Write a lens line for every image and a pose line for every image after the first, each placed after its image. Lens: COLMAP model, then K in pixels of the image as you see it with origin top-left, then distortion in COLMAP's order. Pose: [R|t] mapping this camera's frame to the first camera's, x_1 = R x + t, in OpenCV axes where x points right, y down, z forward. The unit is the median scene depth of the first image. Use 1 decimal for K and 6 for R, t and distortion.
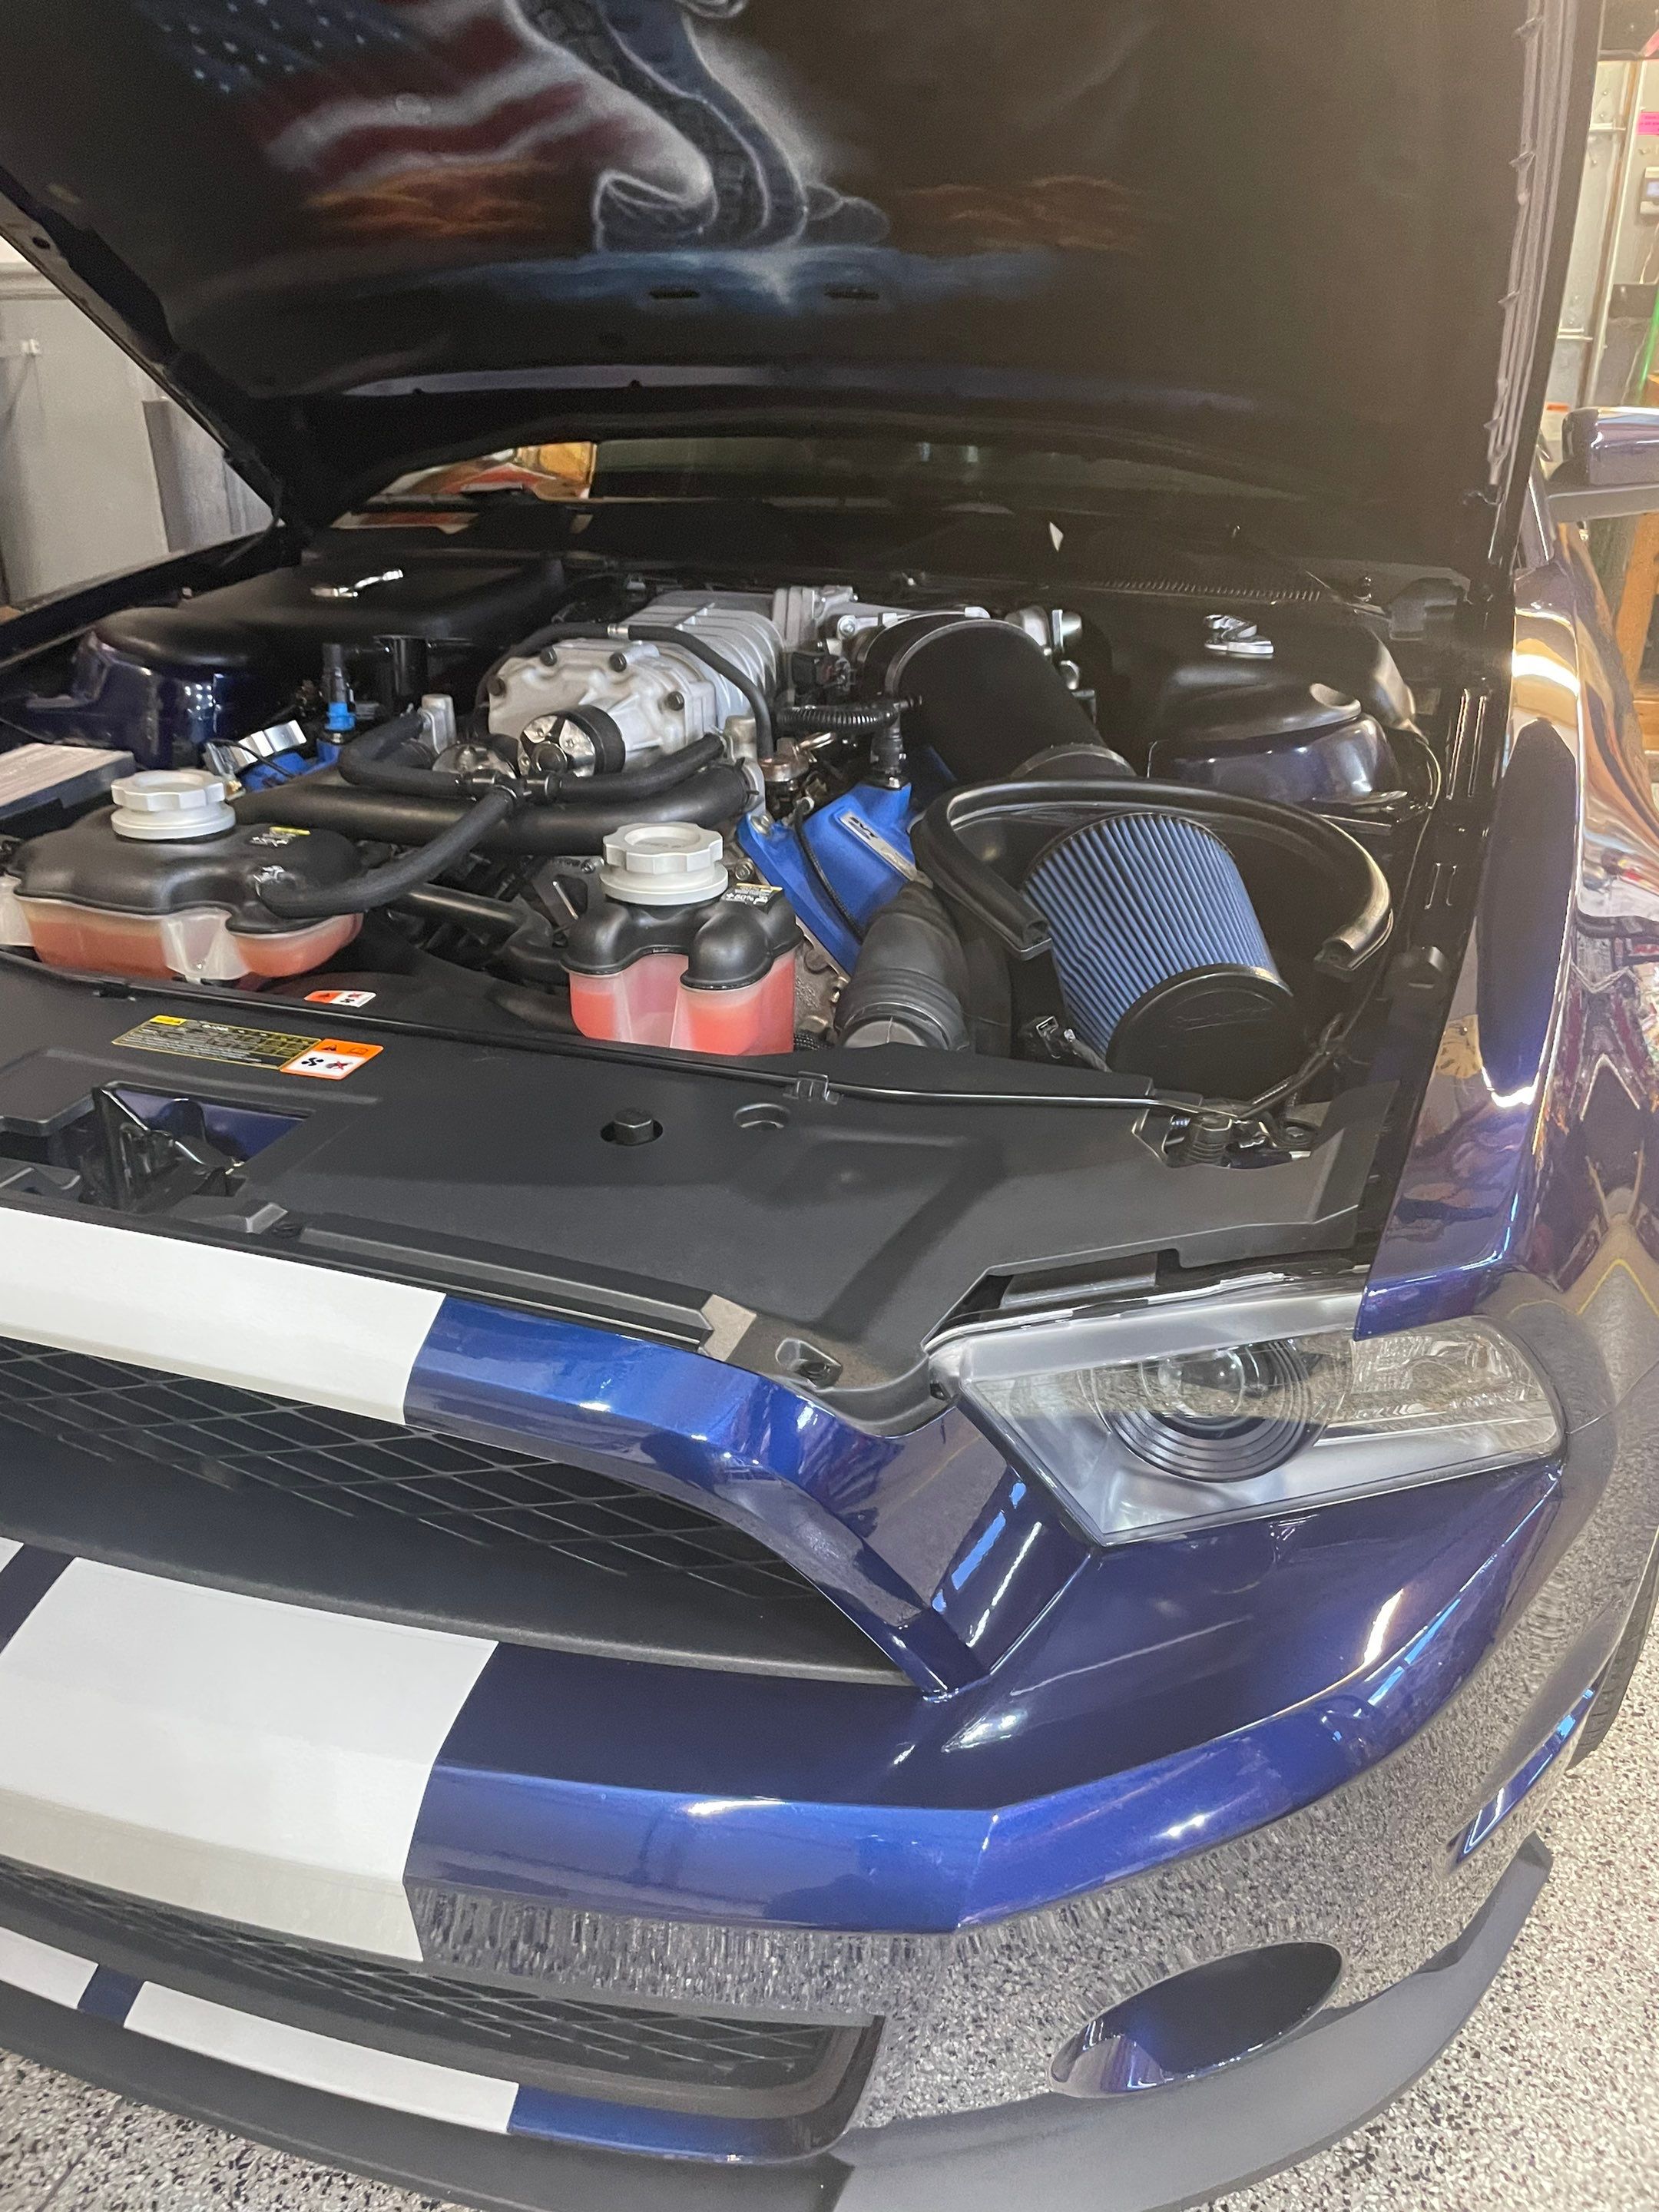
lens RADIAL K [[1681.6, 0, 821.8], [0, 1681.6, 1086.3], [0, 0, 1]] dist [0.079988, -0.112164]
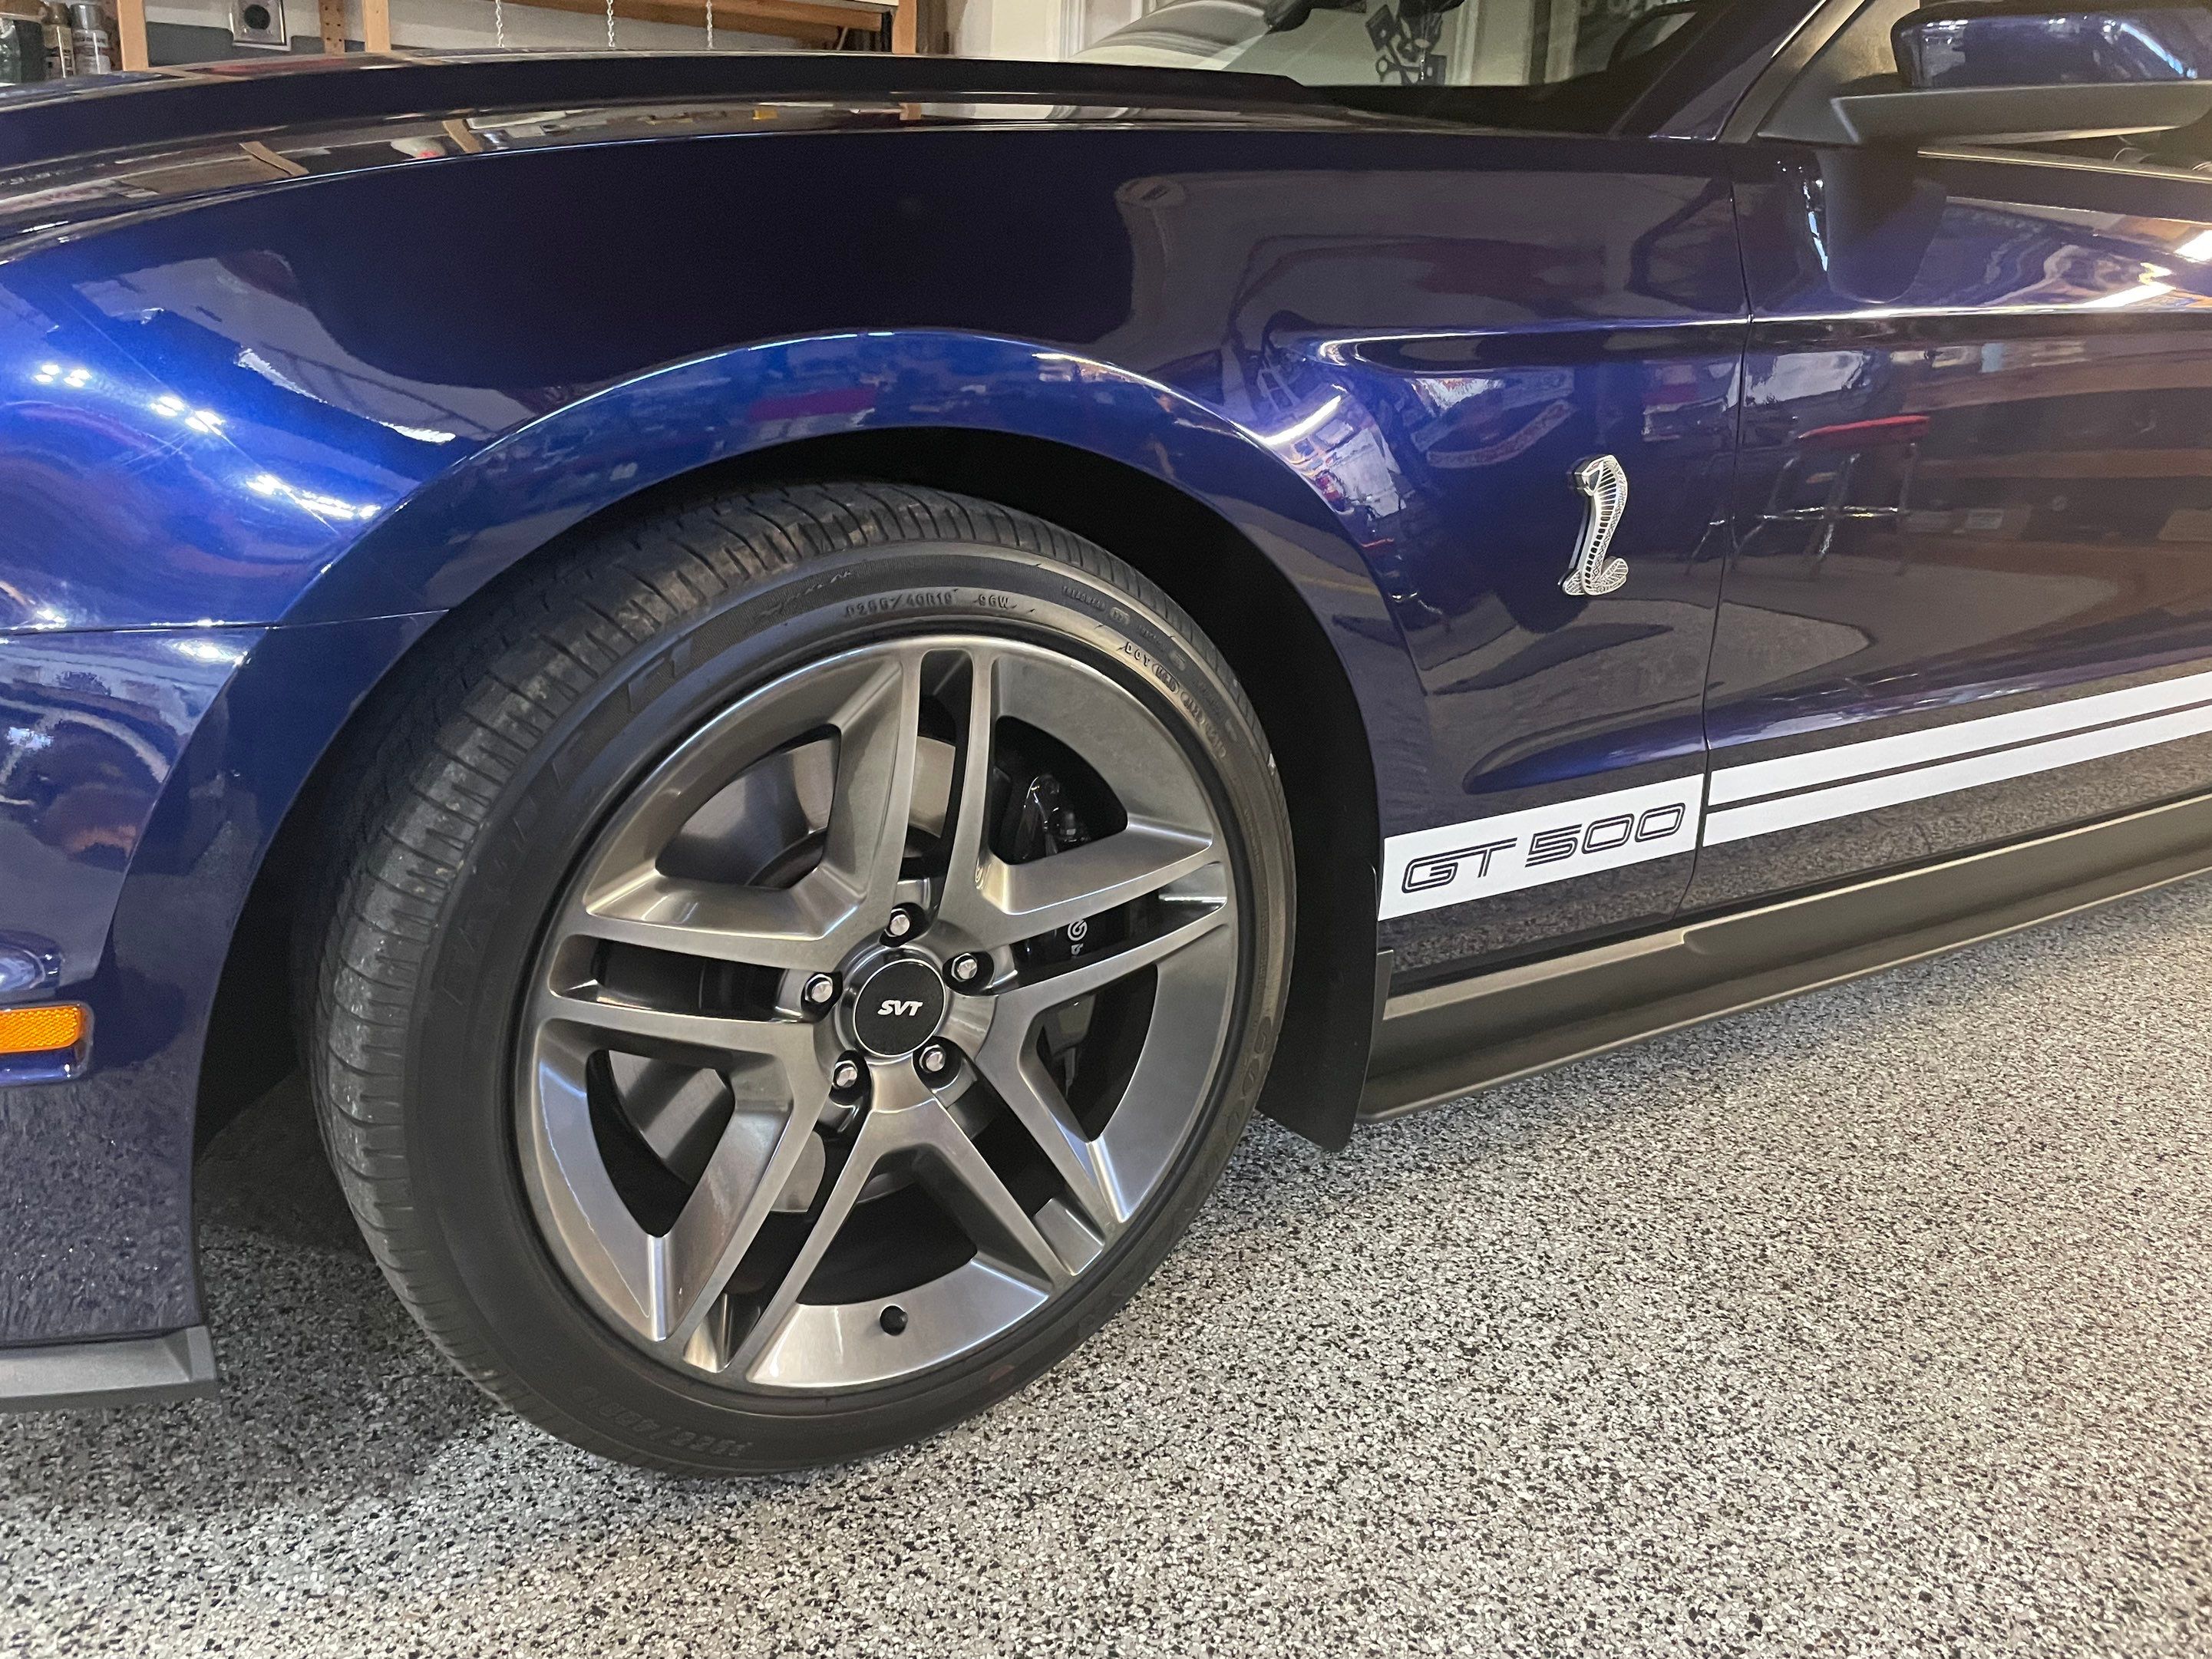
lens RADIAL K [[1681.4, 0, 1102.1], [0, 1681.4, 805.1], [0, 0, 1]] dist [0.079988, -0.112164]
pose [[0.767544, 0.211857, -0.604973, 0.988046], [-0.305362, 0.950675, -0.054501, 0.102646], [0.563587, 0.226568, 0.794378, 0.464174]]
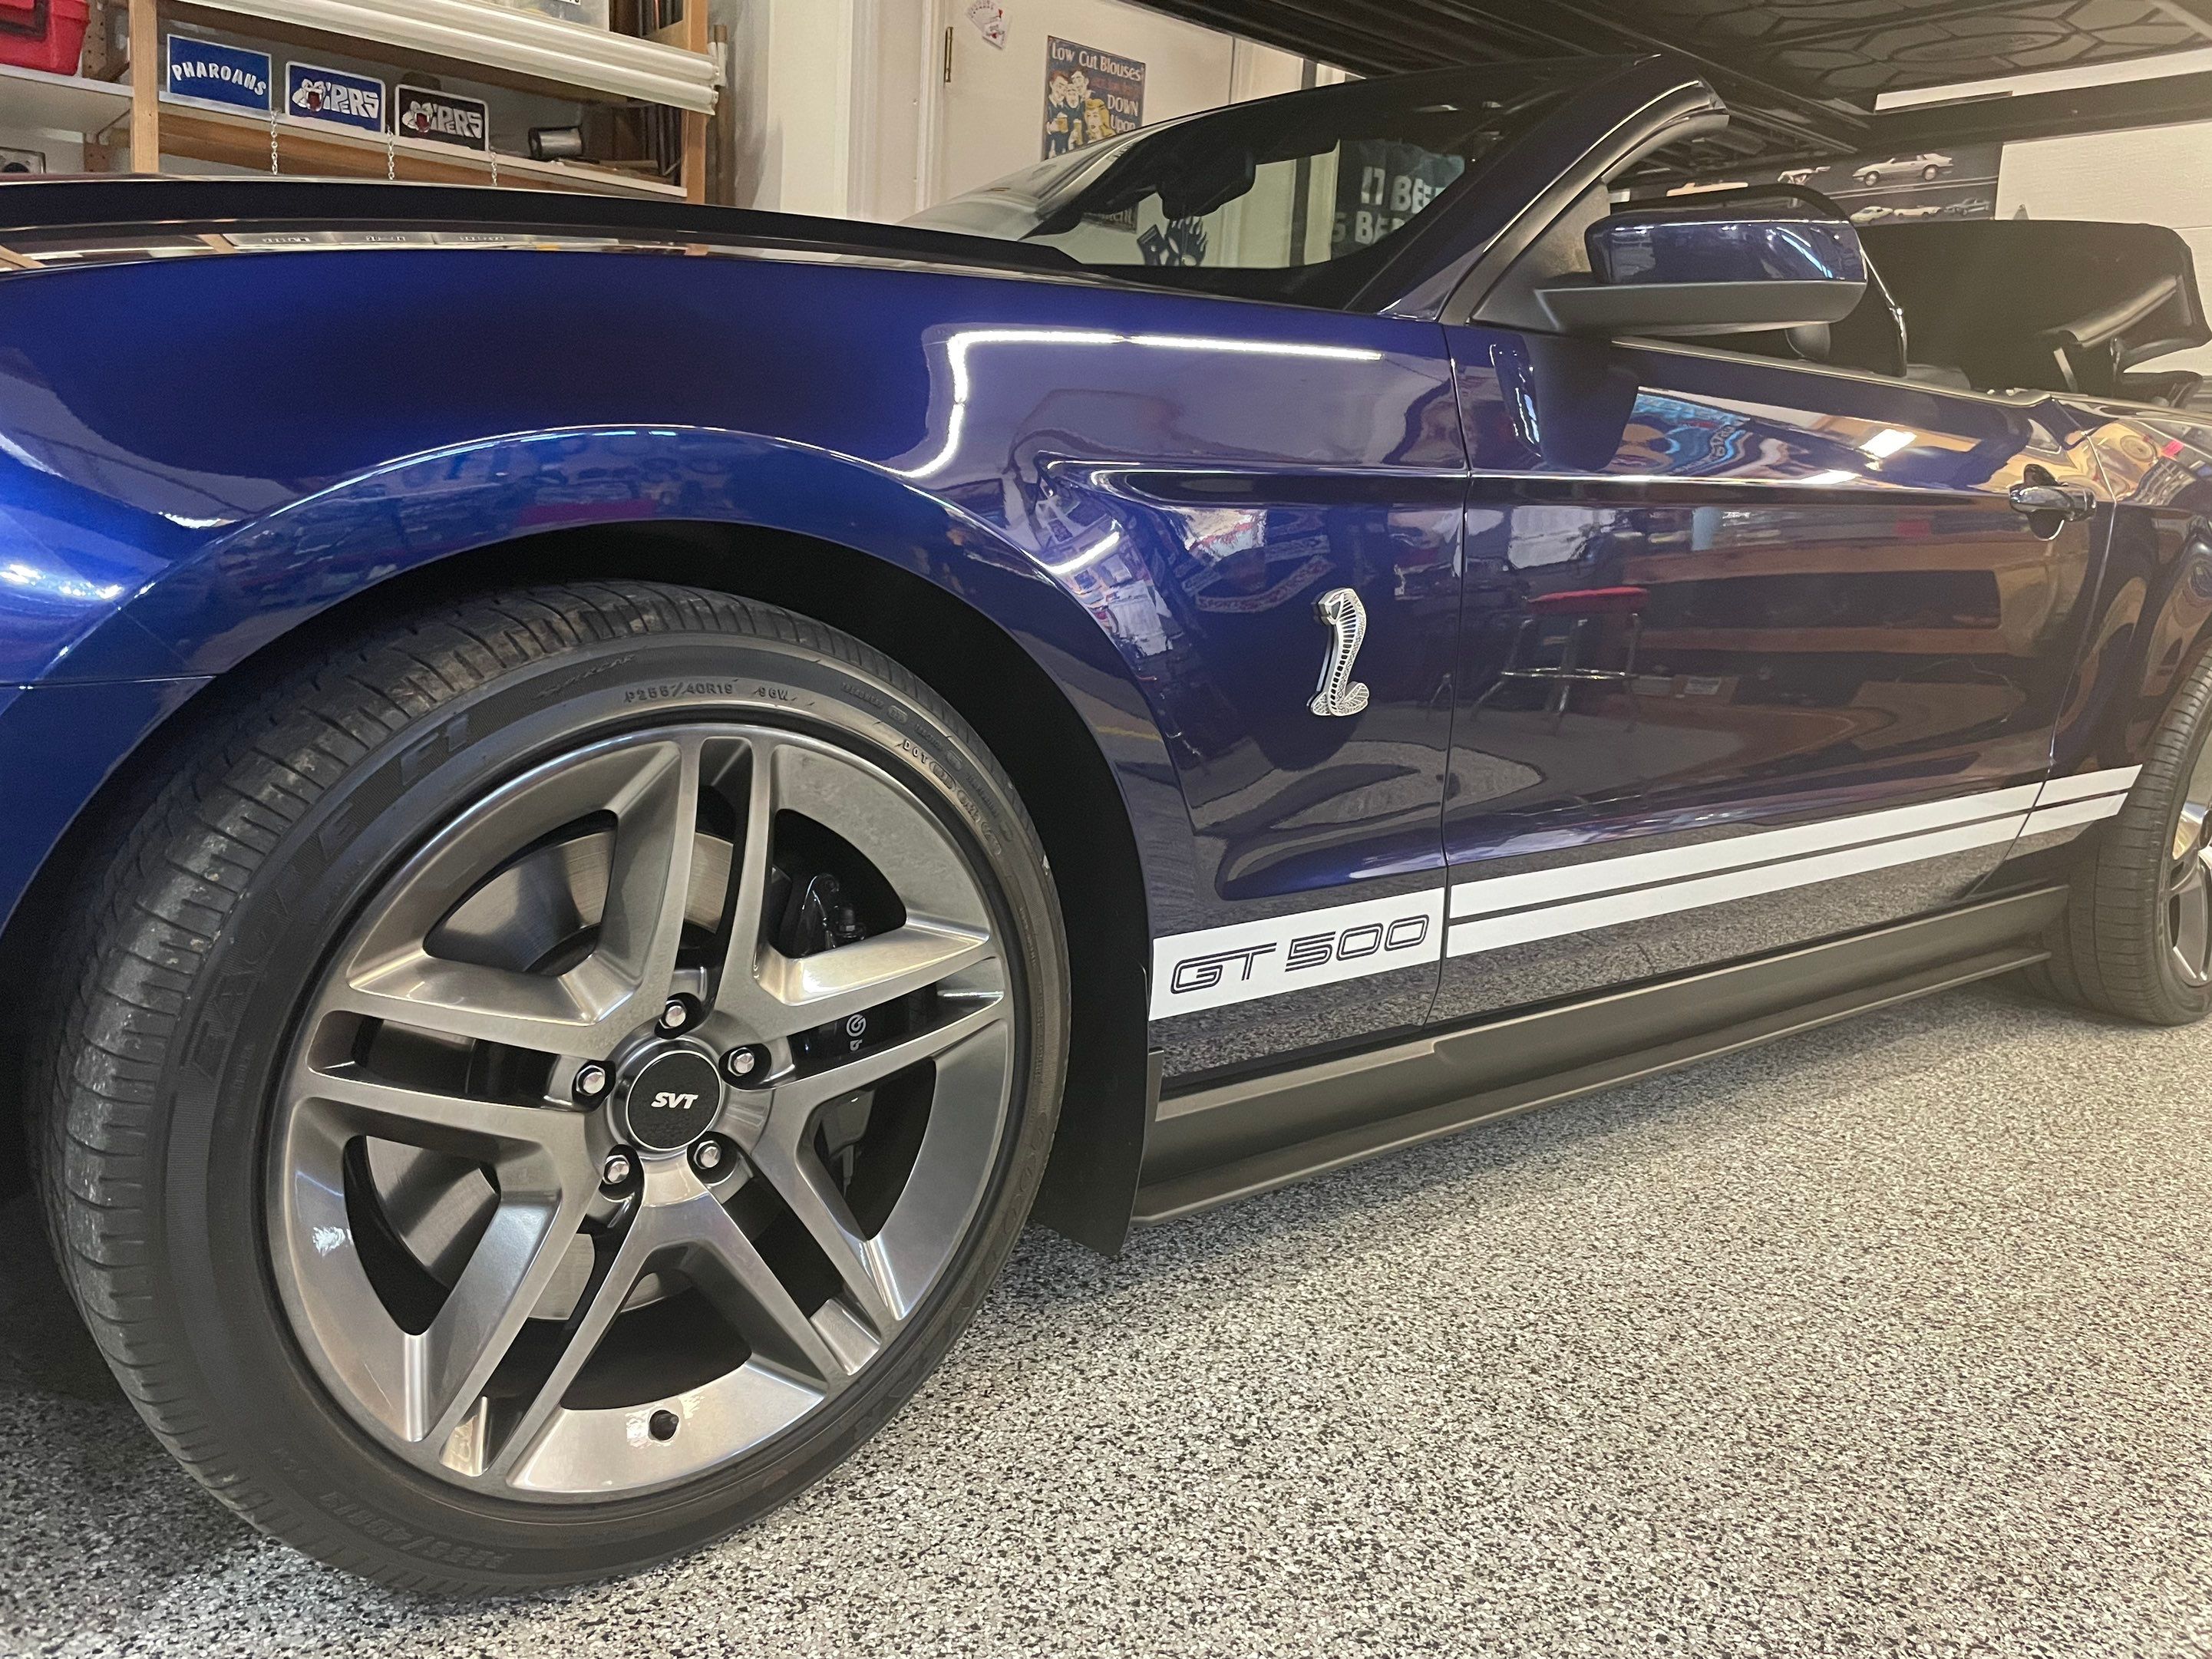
lens RADIAL K [[1681.4, 0, 1124.1], [0, 1681.4, 841.2], [0, 0, 1]] dist [0.079988, -0.112164]
pose [[0.845362, 0.154183, -0.511460, 1.024032], [-0.283311, 0.941101, -0.184565, 0.151089], [0.452878, 0.300926, 0.839252, 0.451234]]
